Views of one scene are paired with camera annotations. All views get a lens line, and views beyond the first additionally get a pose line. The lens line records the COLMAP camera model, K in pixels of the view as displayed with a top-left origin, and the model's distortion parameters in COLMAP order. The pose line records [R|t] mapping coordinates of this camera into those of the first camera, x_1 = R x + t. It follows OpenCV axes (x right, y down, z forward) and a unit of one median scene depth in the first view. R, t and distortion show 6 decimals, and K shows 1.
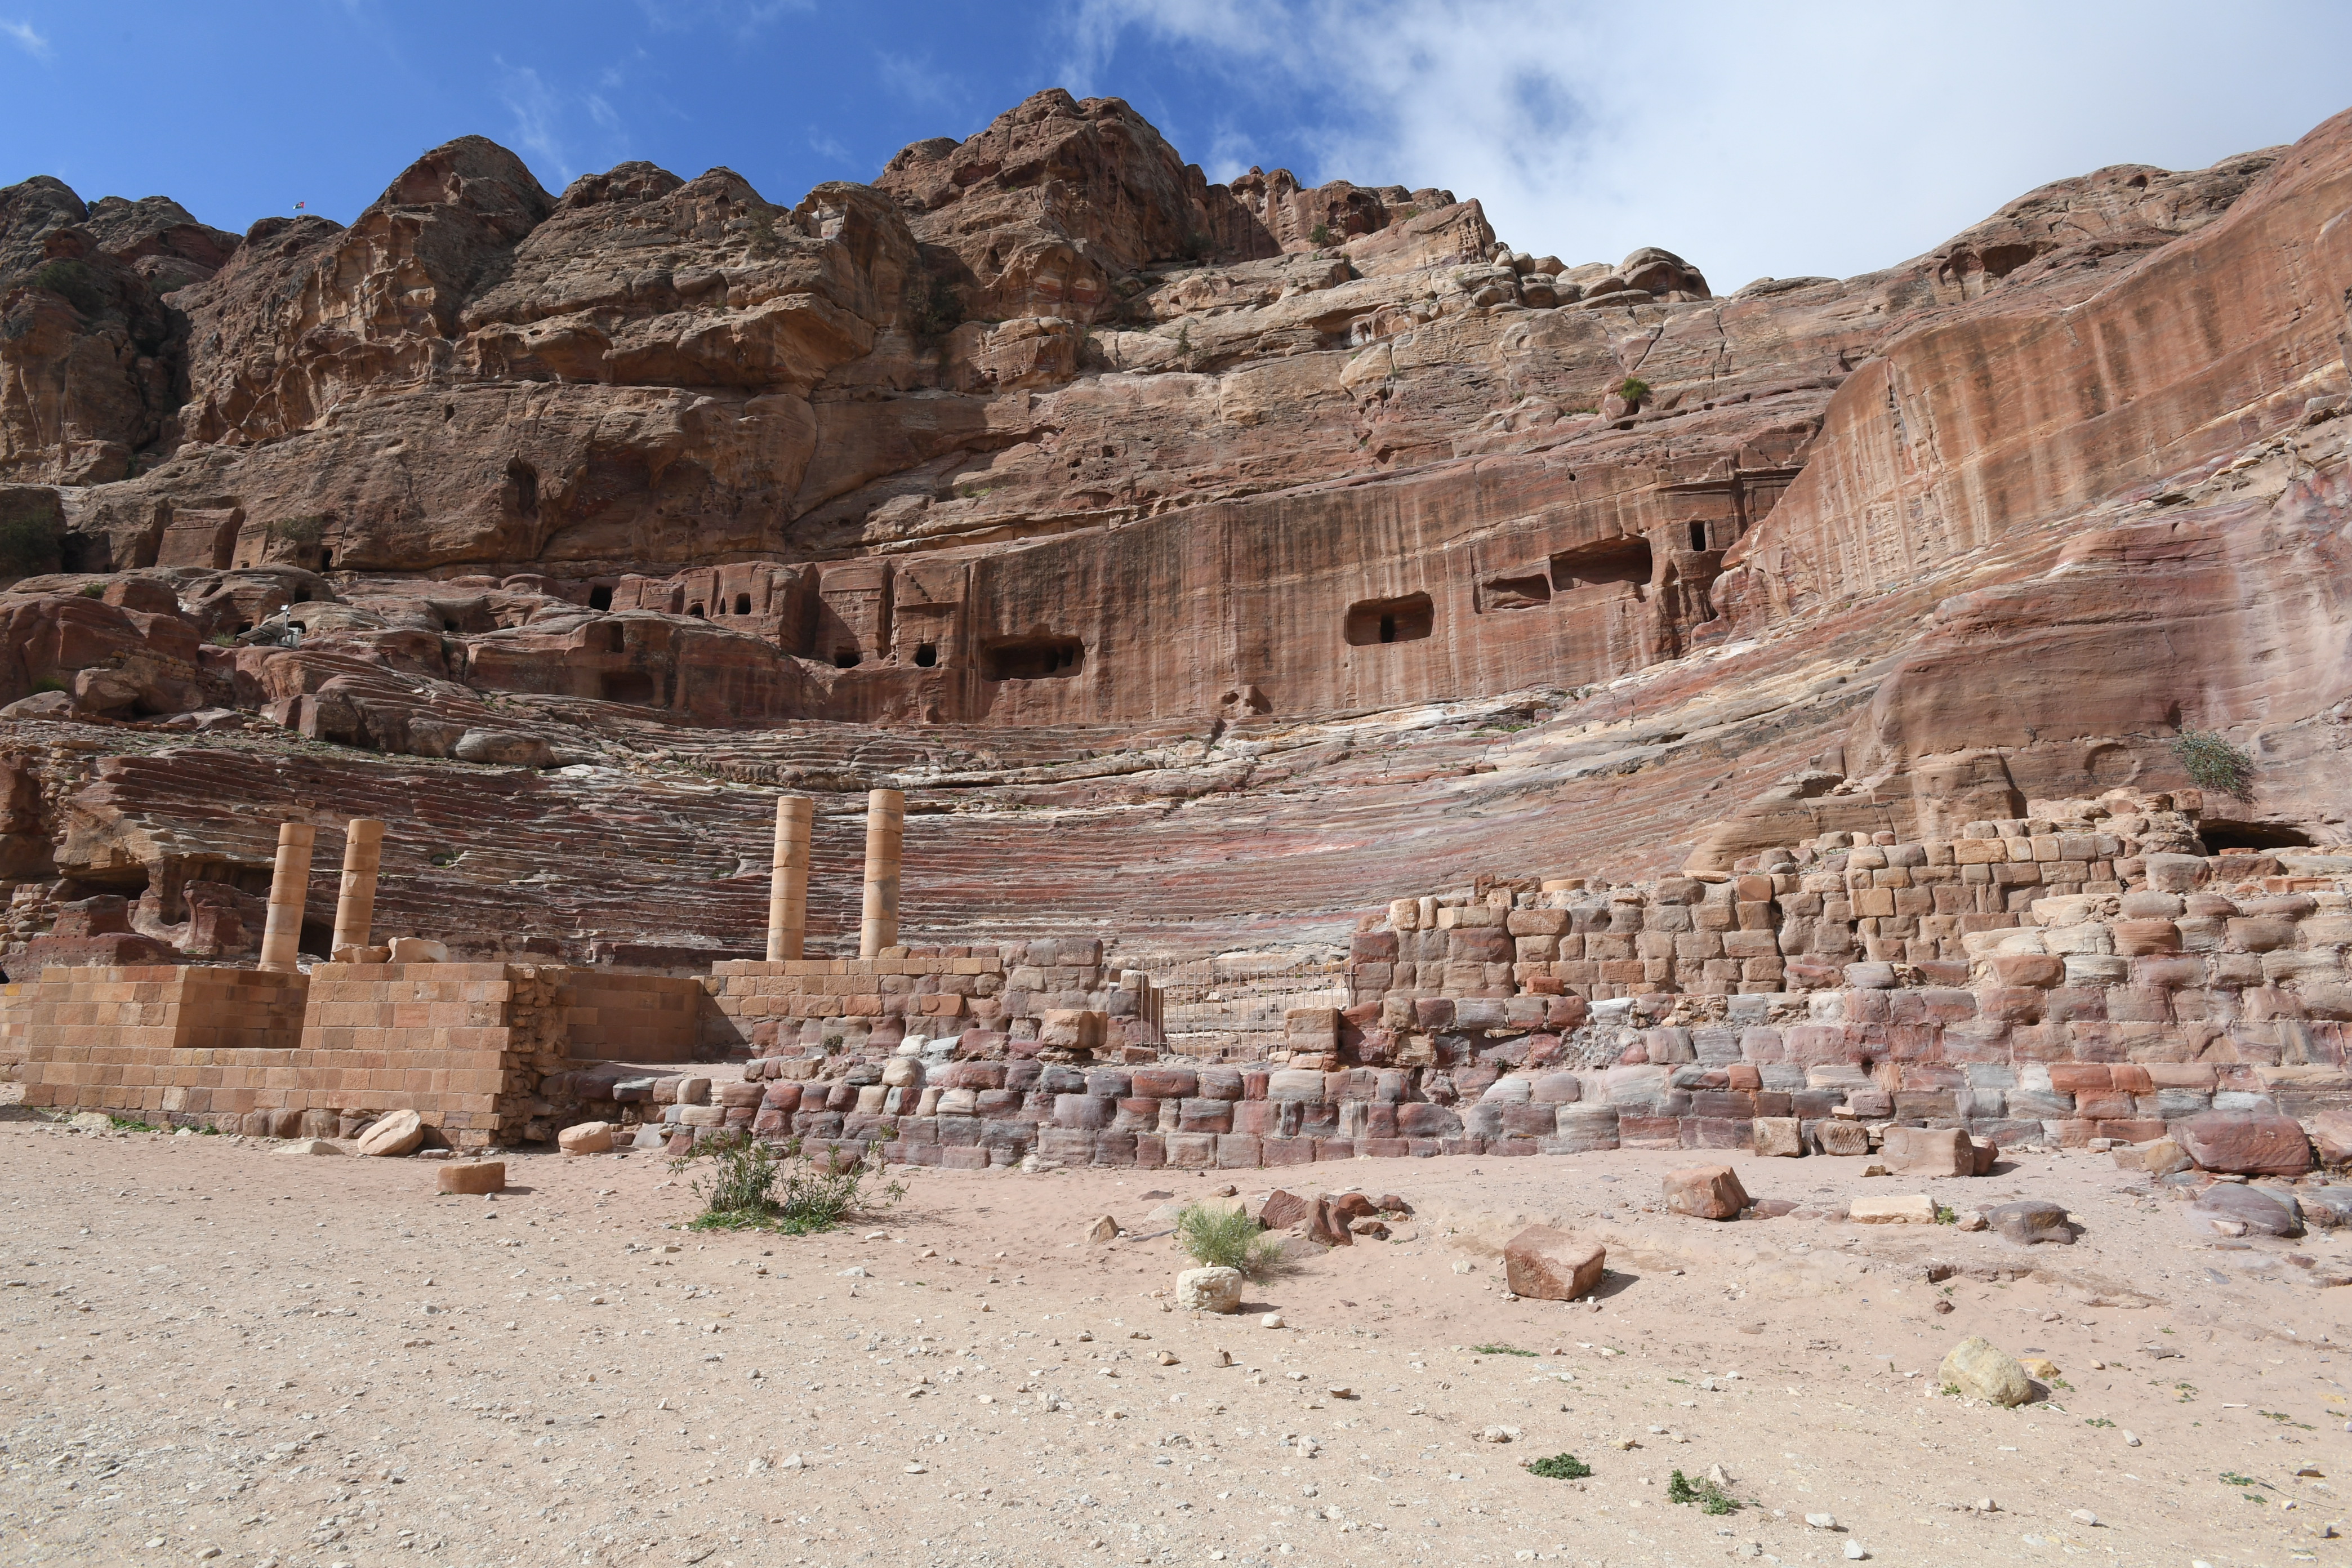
lens RADIAL K [[1280.9, 0, 1176.0], [0, 1280.9, 784.0], [0, 0, 1]] dist [-0.068493, 0.060196]
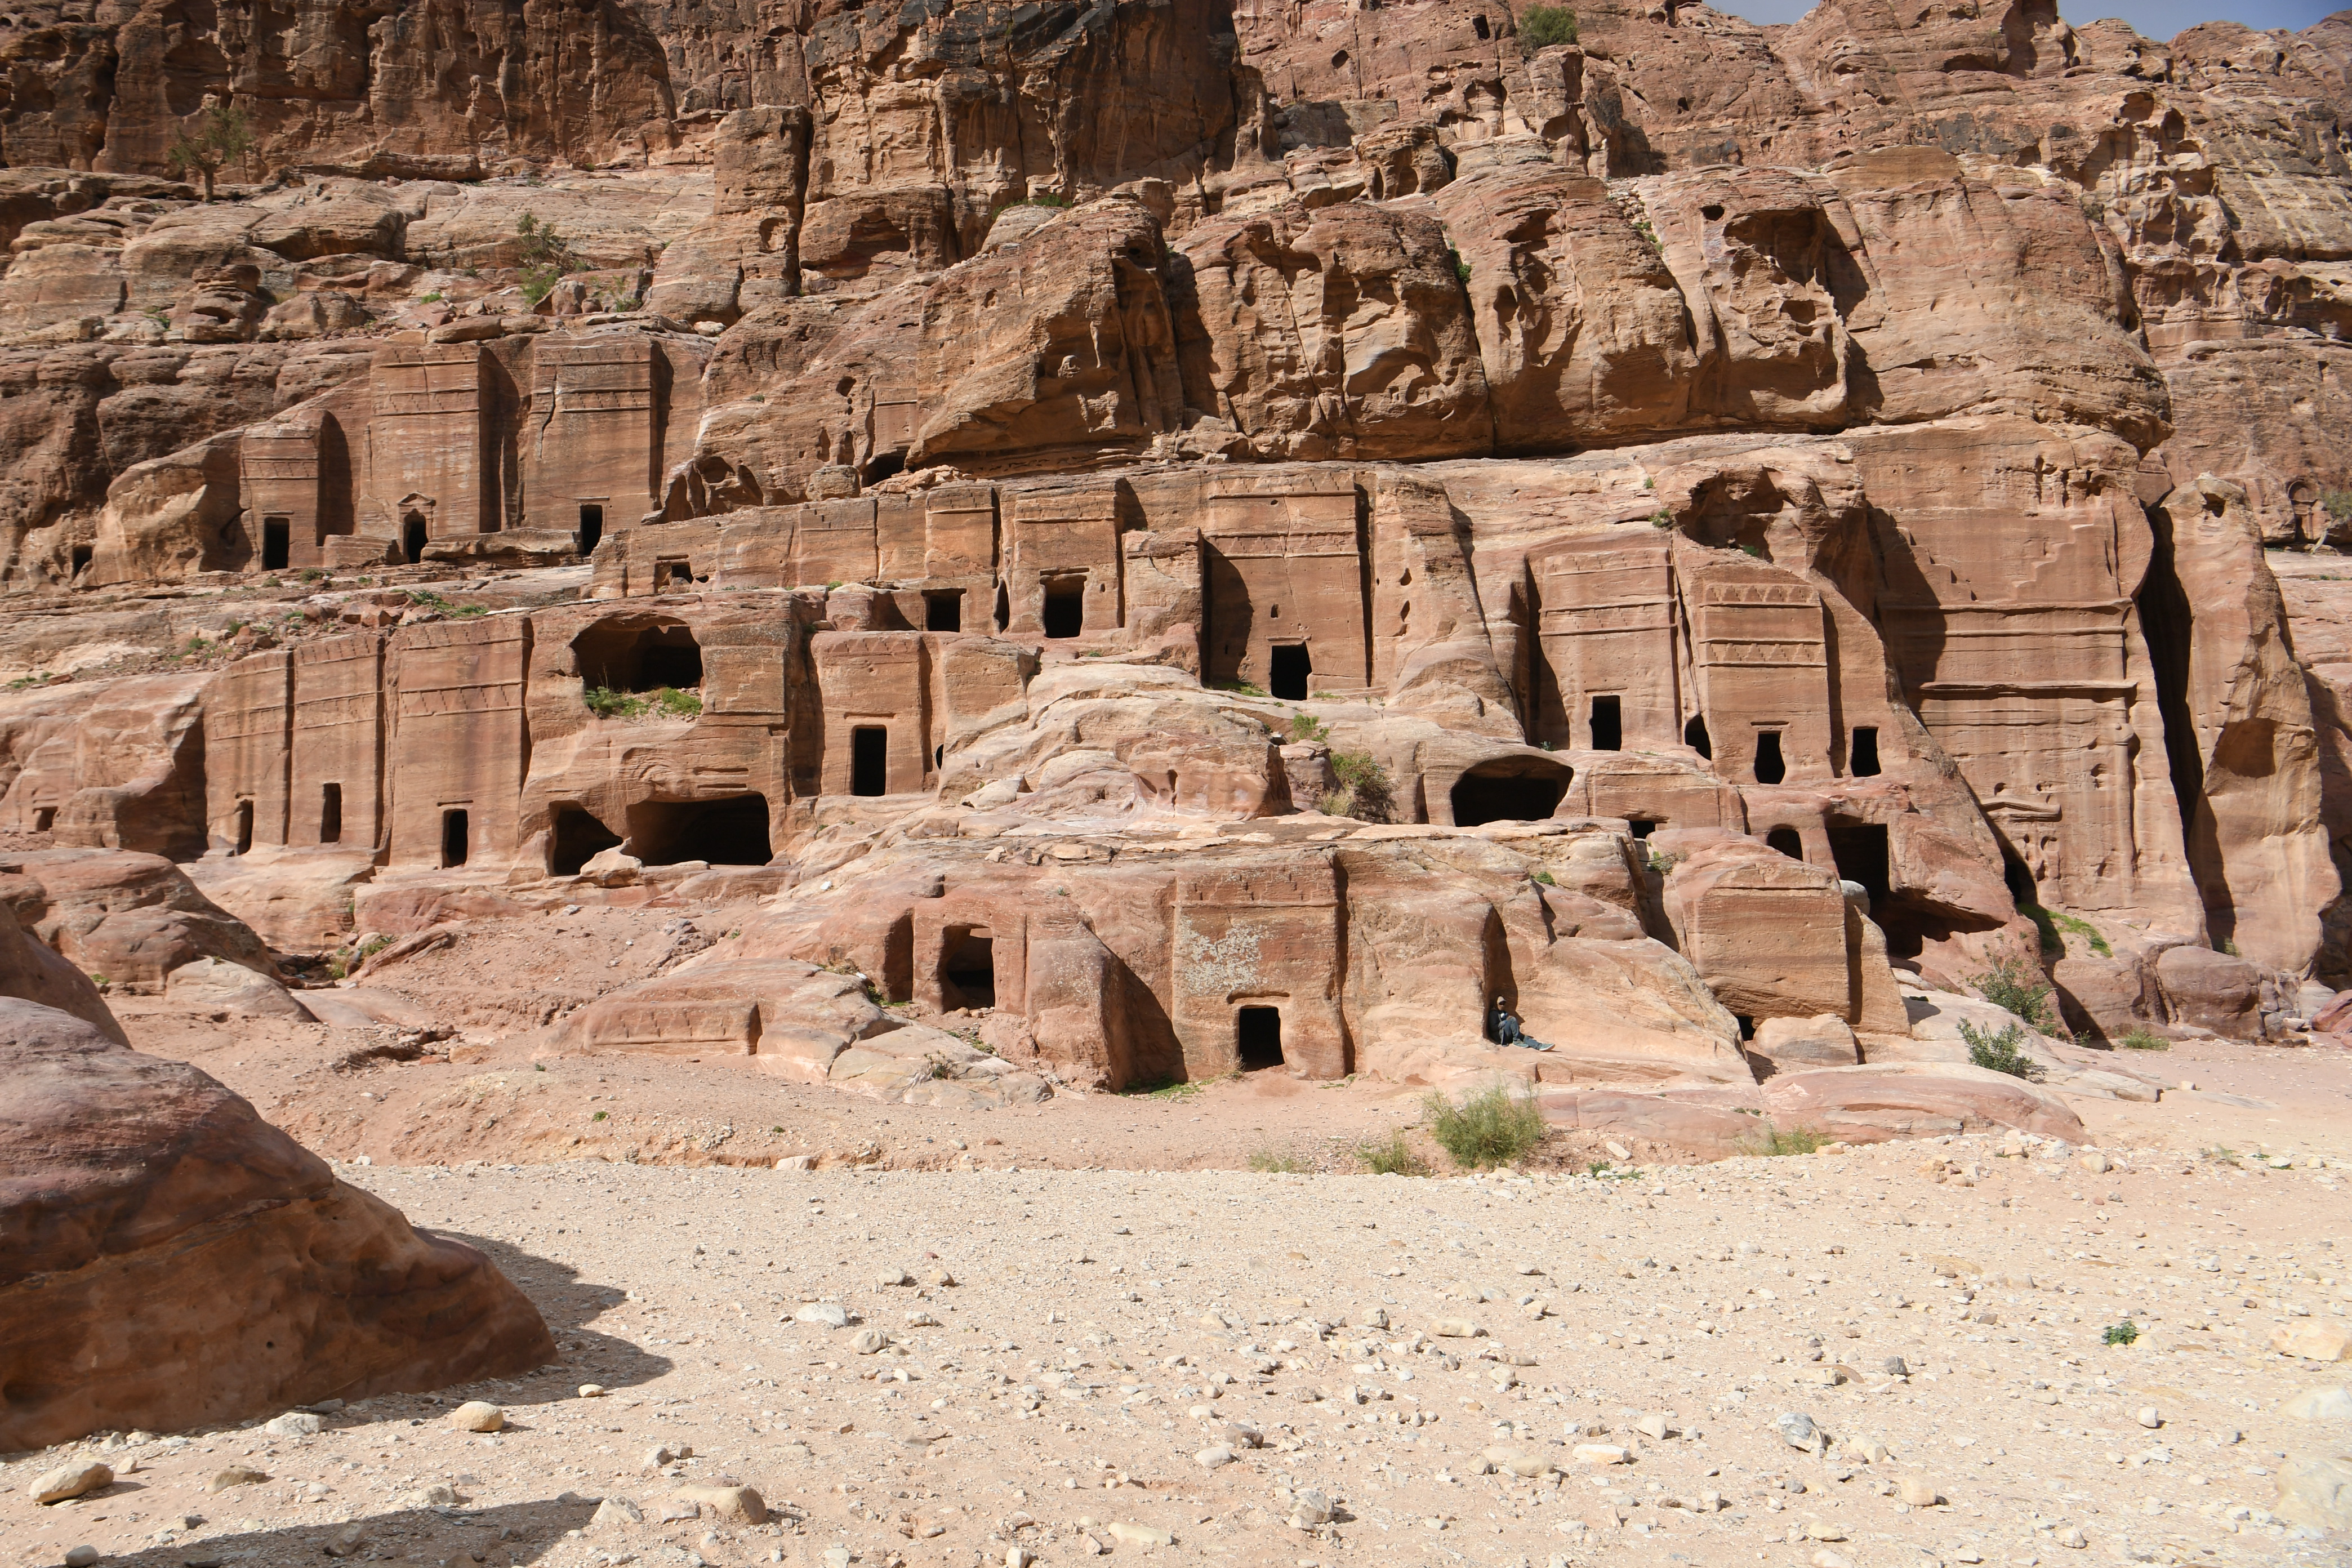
lens RADIAL K [[1782.1, 0, 1170.3], [0, 1782.1, 815.4], [0, 0, 1]] dist [-0.034797, 0.001967]
pose [[0.918970, 0.013216, 0.394107, -1.943542], [-0.070572, 0.988815, 0.131398, -0.075354], [-0.387962, -0.148564, 0.909623, 0.079477]]
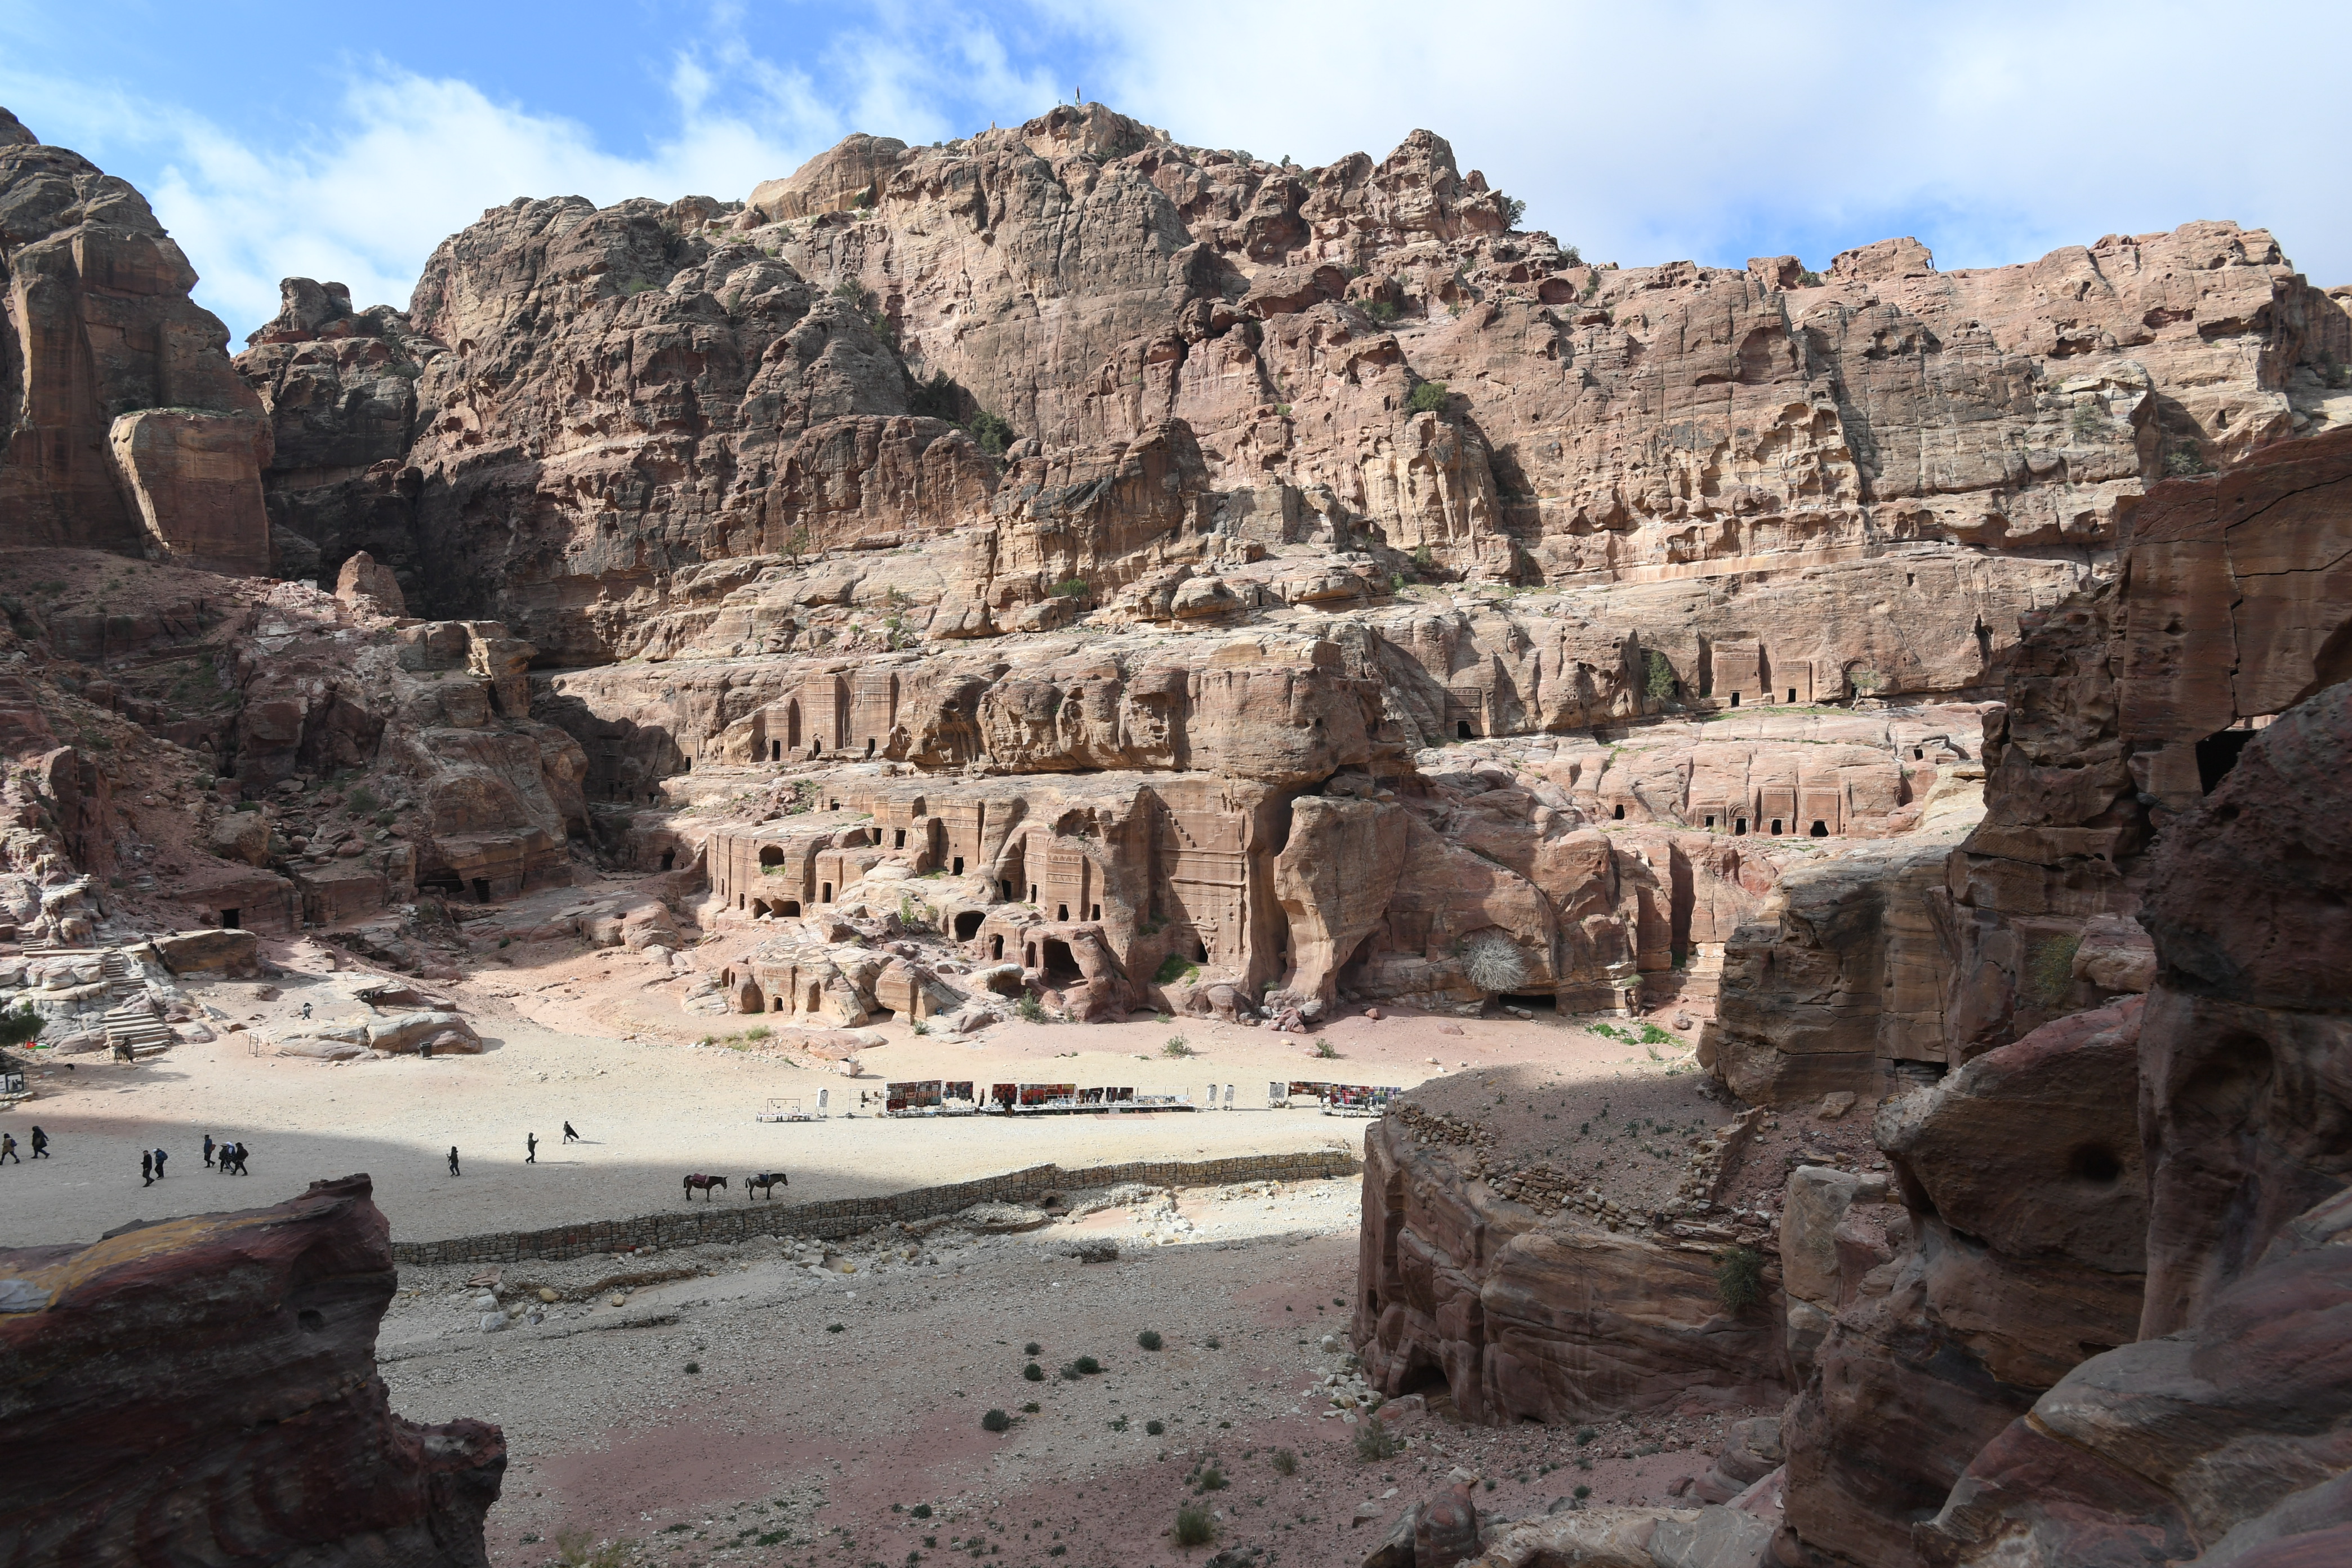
lens RADIAL K [[1459.7, 0, 1176.0], [0, 1459.7, 784.0], [0, 0, 1]] dist [-0.018442, 0.039545]
pose [[0.998395, 0.015577, -0.054456, -1.375408], [-0.001799, 0.969677, 0.244384, -0.489825], [0.056611, -0.243894, 0.968148, -0.791269]]
